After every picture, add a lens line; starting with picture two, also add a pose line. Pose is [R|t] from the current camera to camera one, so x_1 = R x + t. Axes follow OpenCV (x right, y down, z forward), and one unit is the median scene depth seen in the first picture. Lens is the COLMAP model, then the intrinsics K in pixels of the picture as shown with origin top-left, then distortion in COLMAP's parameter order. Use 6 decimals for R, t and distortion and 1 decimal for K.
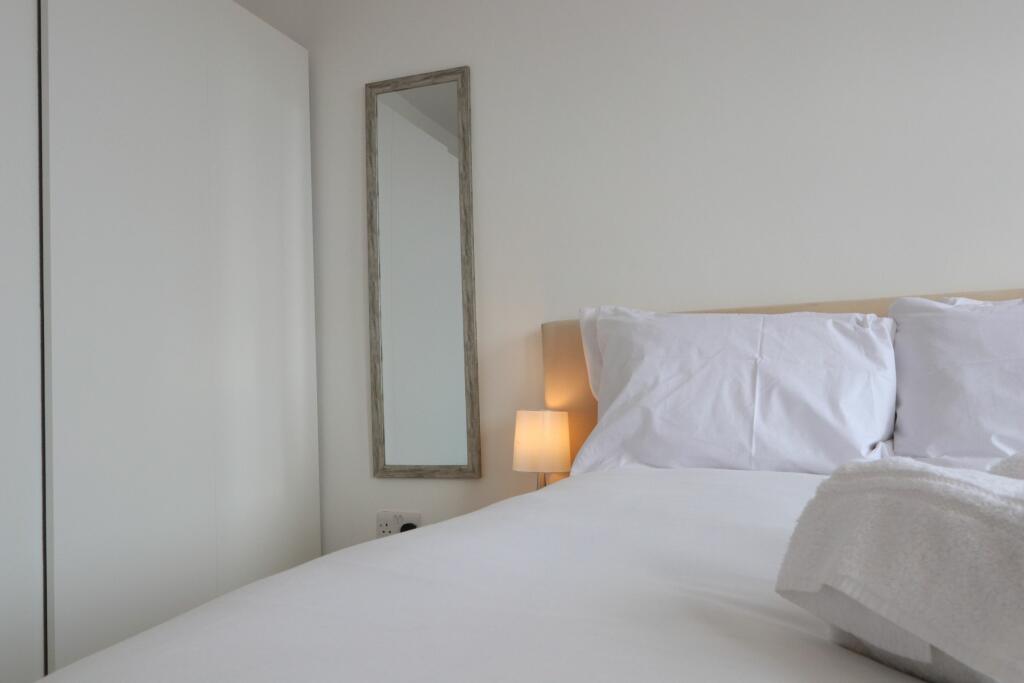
lens RADIAL K [[836.3, 0, 511.7], [0, 836.3, 349.6], [0, 0, 1]] dist [0.008588, 0.000262]
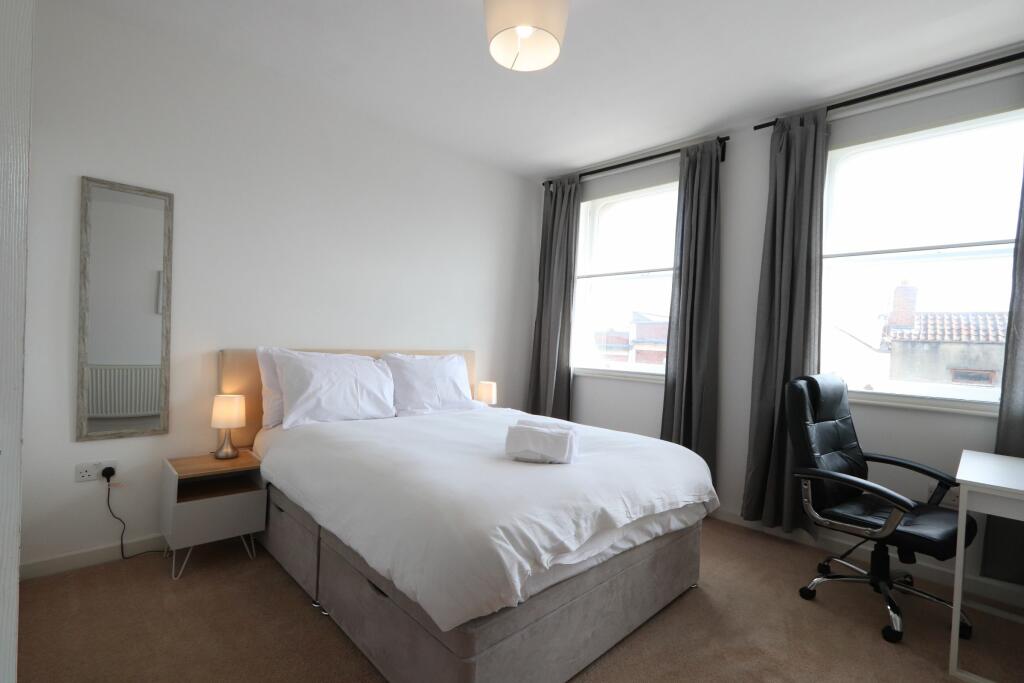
lens RADIAL K [[465.6, 0, 510.5], [0, 465.6, 340.4], [0, 0, 1]] dist [-0.001524, -0.000548]
pose [[0.427196, 0.047062, 0.902934, -0.713727], [-0.099359, 0.995040, -0.004854, -0.124088], [-0.898683, -0.087641, 0.429753, -0.065371]]
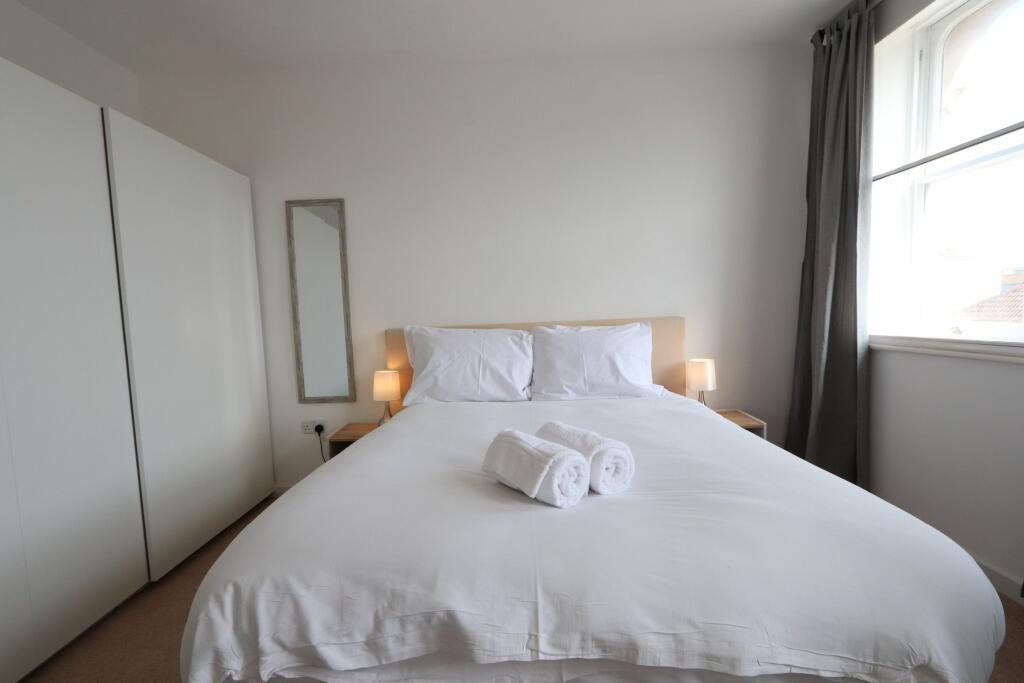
lens RADIAL K [[465.6, 0, 510.8], [0, 465.6, 345.2], [0, 0, 1]] dist [-0.001524, -0.000548]
pose [[0.942655, -0.025076, 0.332825, -0.063350], [-0.011888, 0.994019, 0.108560, -0.137399], [-0.333557, -0.106291, 0.936719, -0.250238]]
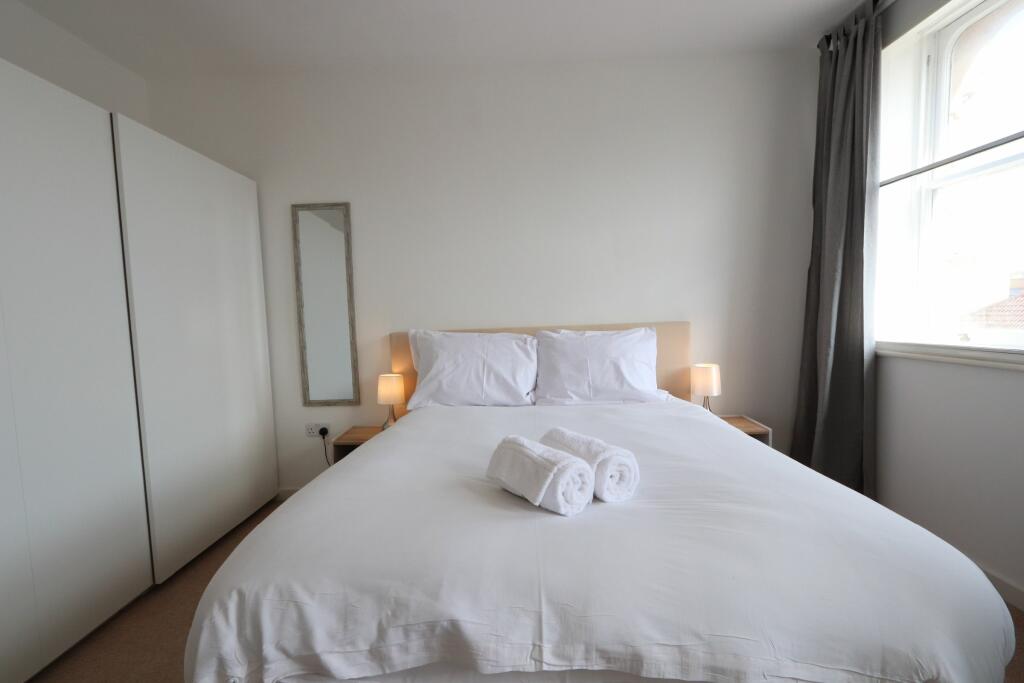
lens RADIAL K [[465.6, 0, 511.2], [0, 465.6, 345.2], [0, 0, 1]] dist [-0.001524, -0.000548]
pose [[0.945352, -0.019261, 0.325481, -0.063900], [-0.015564, 0.994450, 0.104054, -0.142629], [-0.325679, -0.103433, 0.939806, -0.249054]]
